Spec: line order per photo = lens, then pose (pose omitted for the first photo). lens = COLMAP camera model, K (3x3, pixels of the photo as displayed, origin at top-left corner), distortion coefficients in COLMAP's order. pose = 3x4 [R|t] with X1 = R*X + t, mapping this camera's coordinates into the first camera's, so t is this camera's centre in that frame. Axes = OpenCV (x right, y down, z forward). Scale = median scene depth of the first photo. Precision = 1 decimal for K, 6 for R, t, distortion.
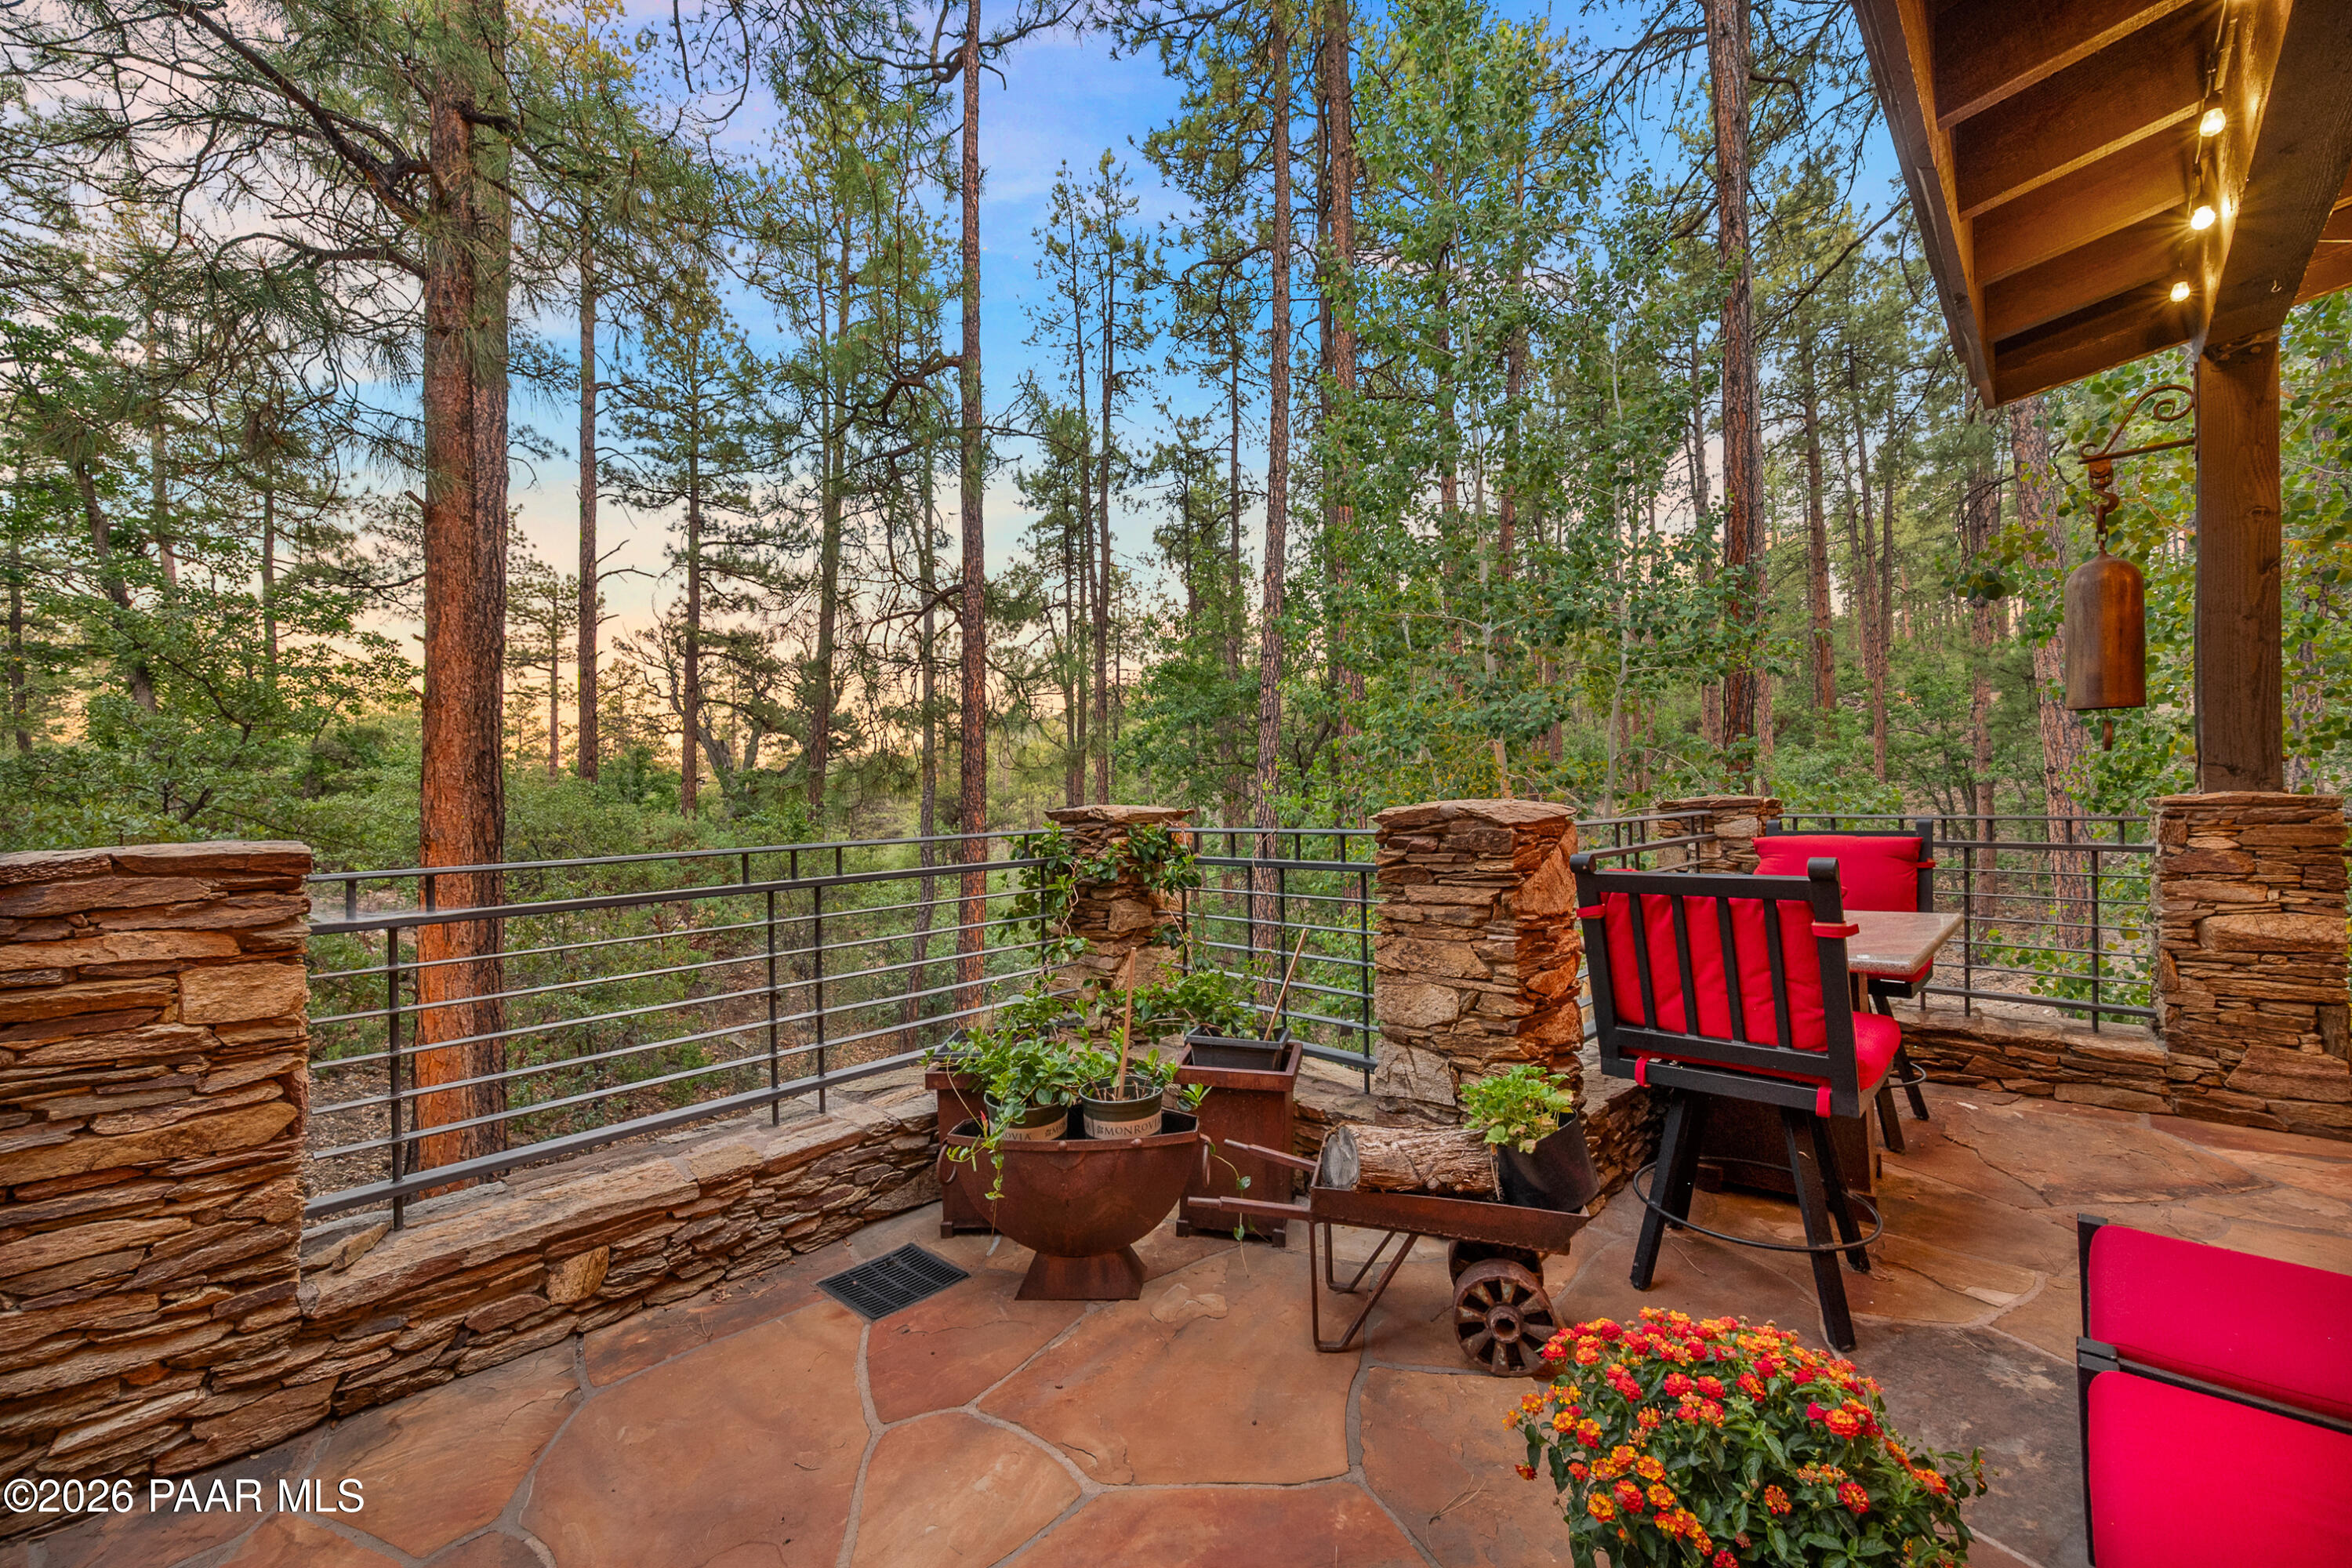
lens RADIAL K [[925.9, 0, 1181.0], [0, 925.9, 786.3], [0, 0, 1]] dist [0.000317, -0.000364]
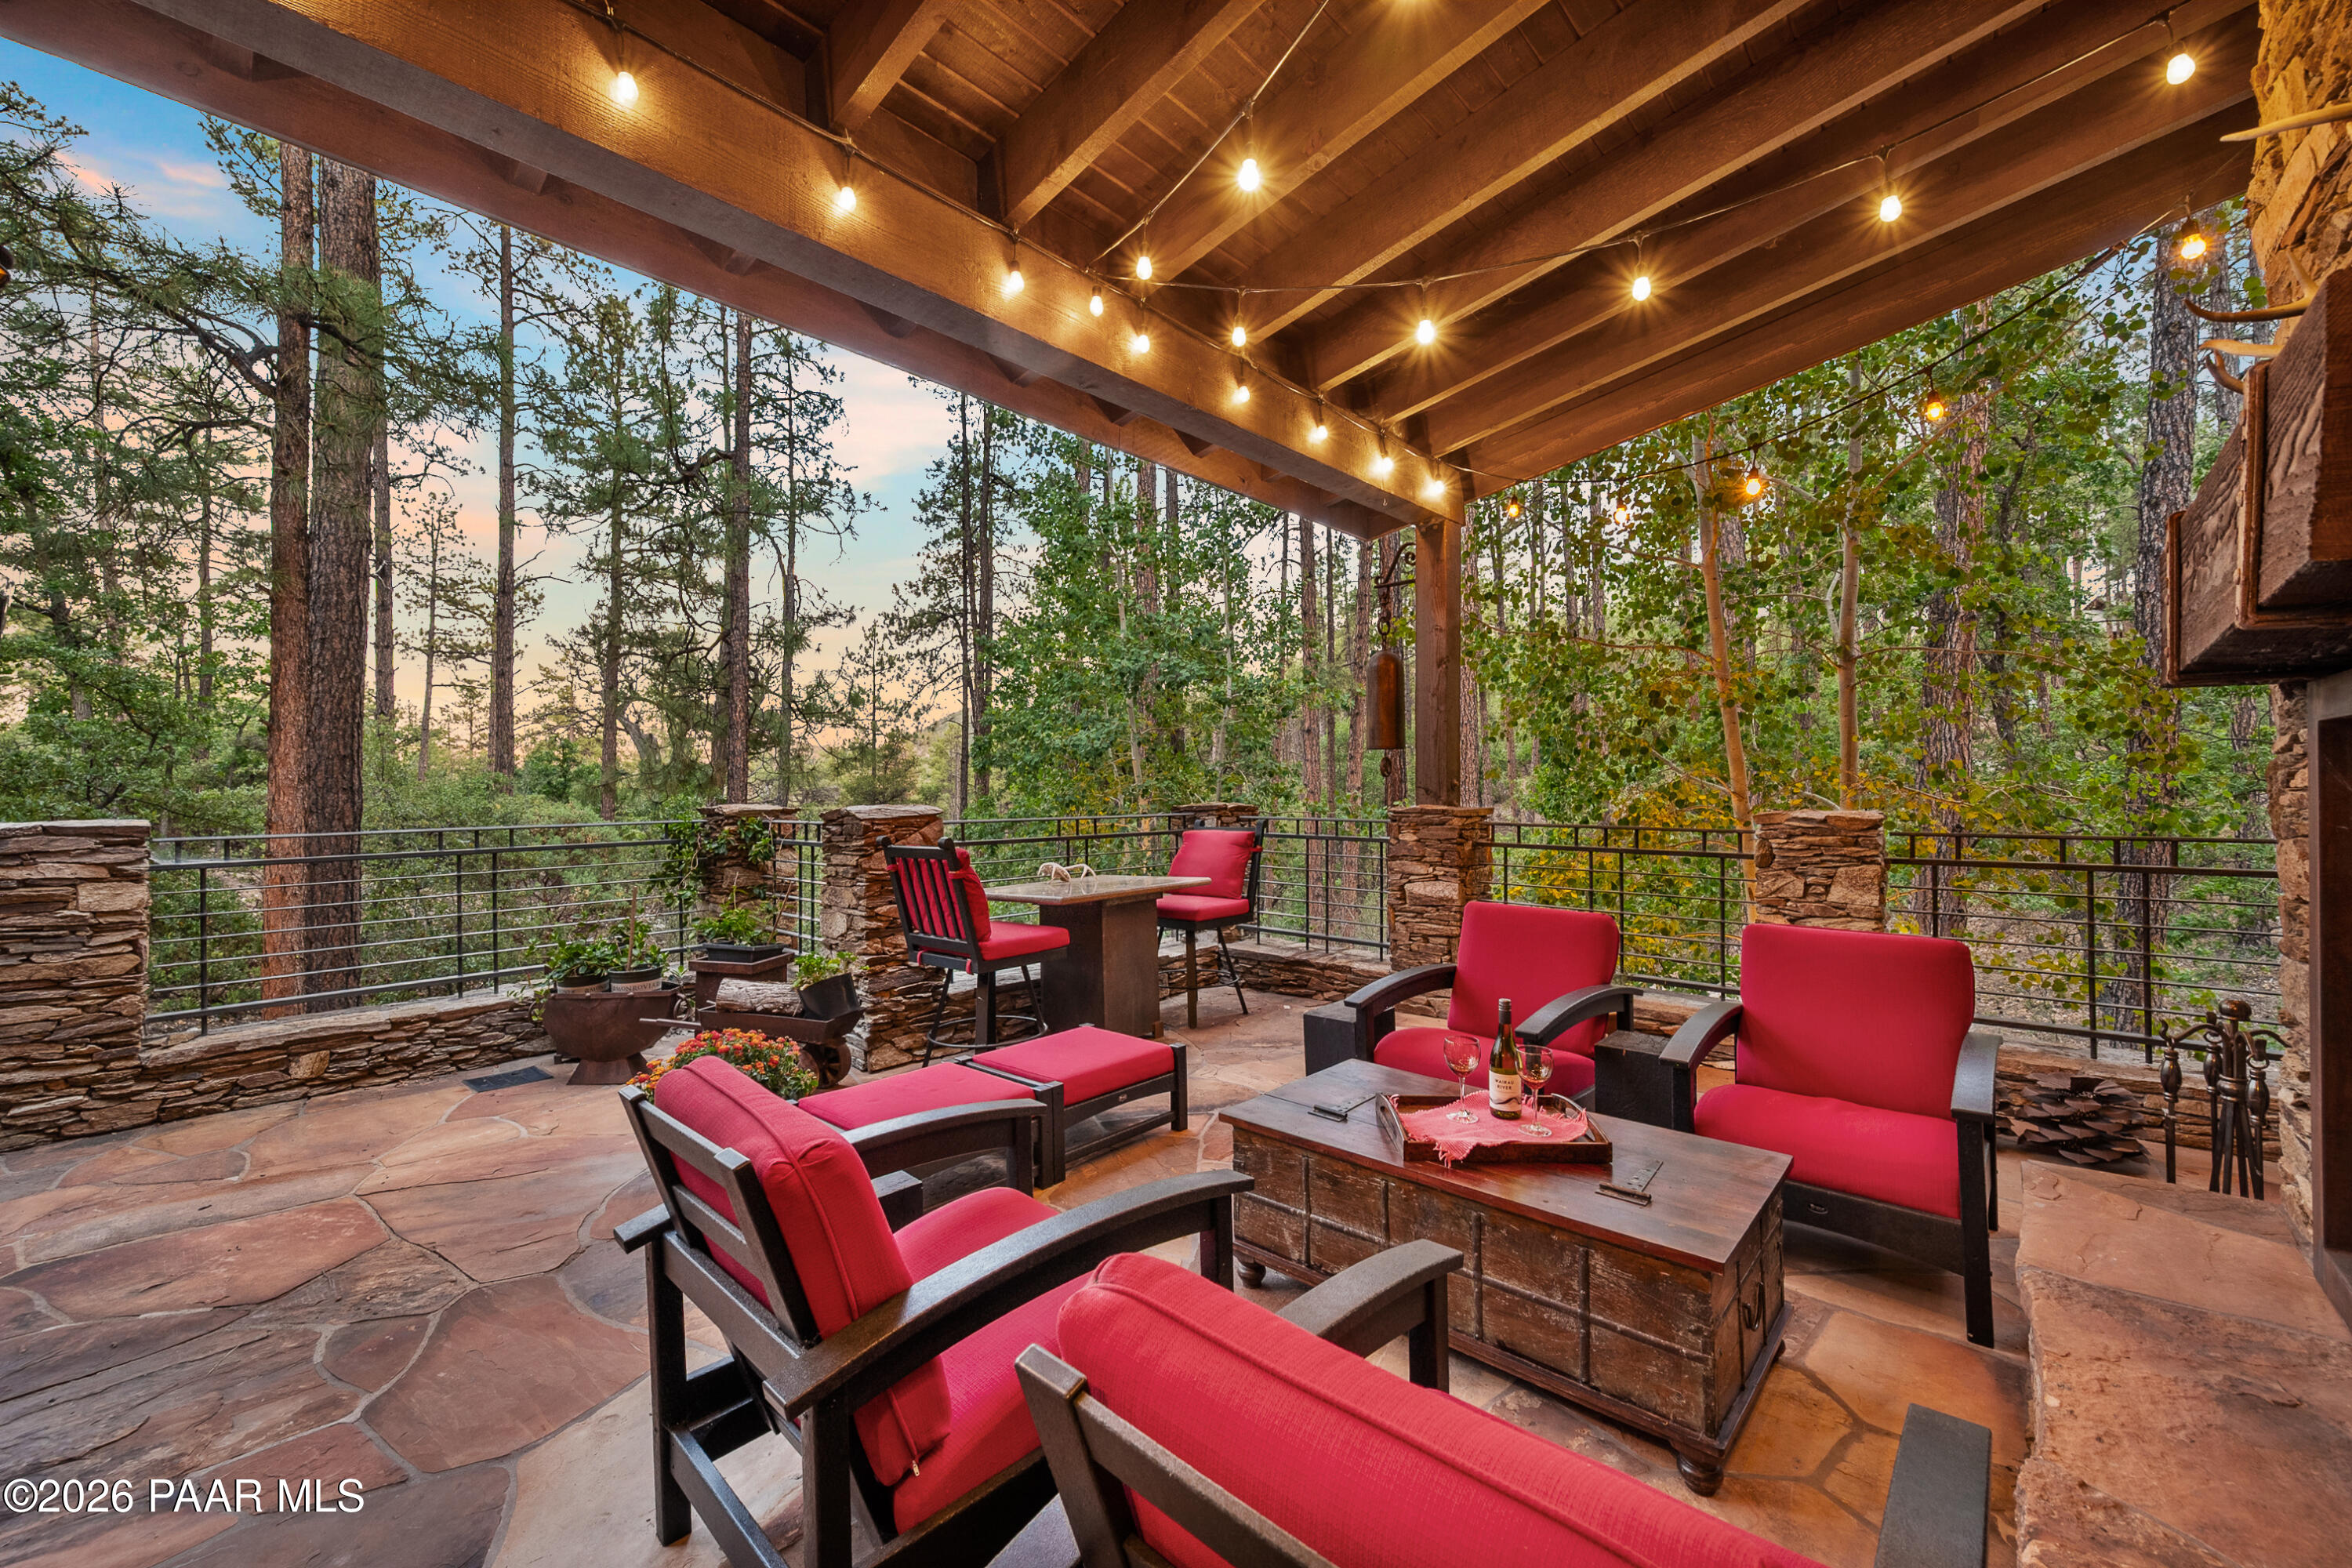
lens RADIAL K [[925.9, 0, 1173.8], [0, 925.9, 784.1], [0, 0, 1]] dist [0.000317, -0.000364]
pose [[0.999643, 0.013122, 0.023287, 0.888496], [-0.013167, 0.999912, 0.001770, -0.035584], [-0.023261, -0.002076, 0.999727, -0.756027]]
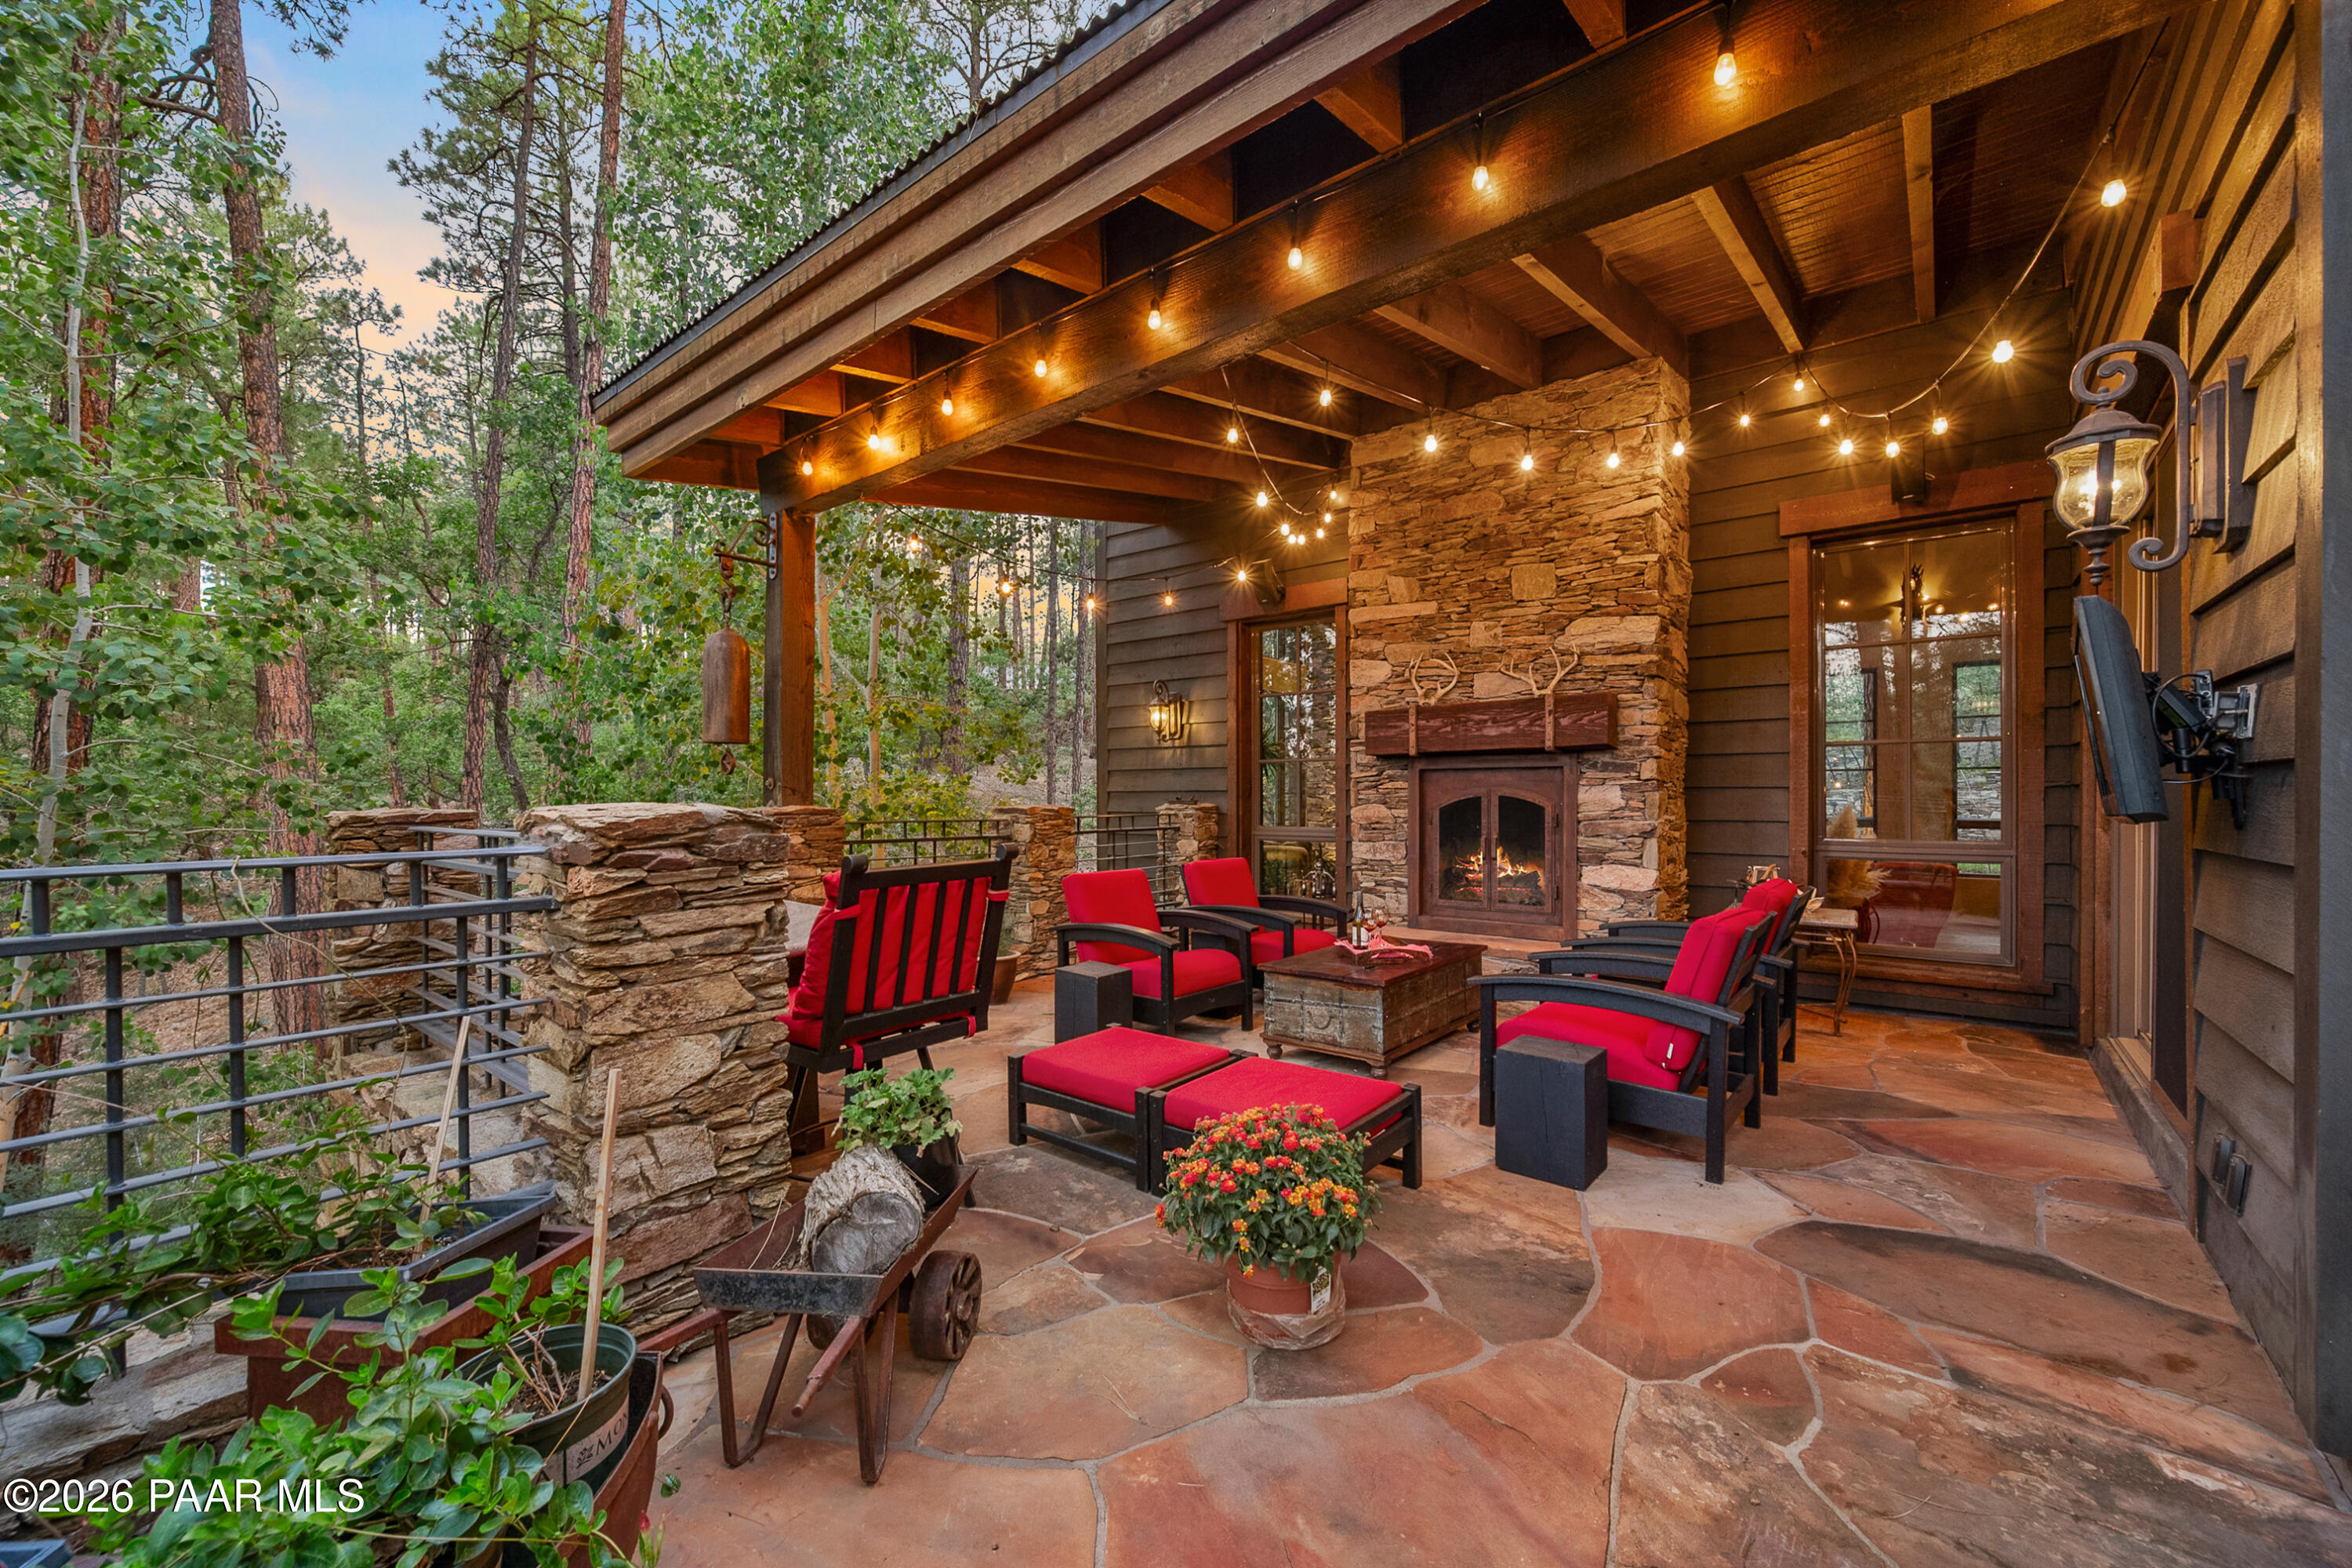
lens RADIAL K [[925.9, 0, 1178.9], [0, 925.9, 799.1], [0, 0, 1]] dist [0.000317, -0.000364]
pose [[-0.078293, 0.019041, 0.996749, -0.573421], [-0.002259, 0.999812, -0.019277, 0.028235], [-0.996928, -0.003761, -0.078235, 0.676399]]
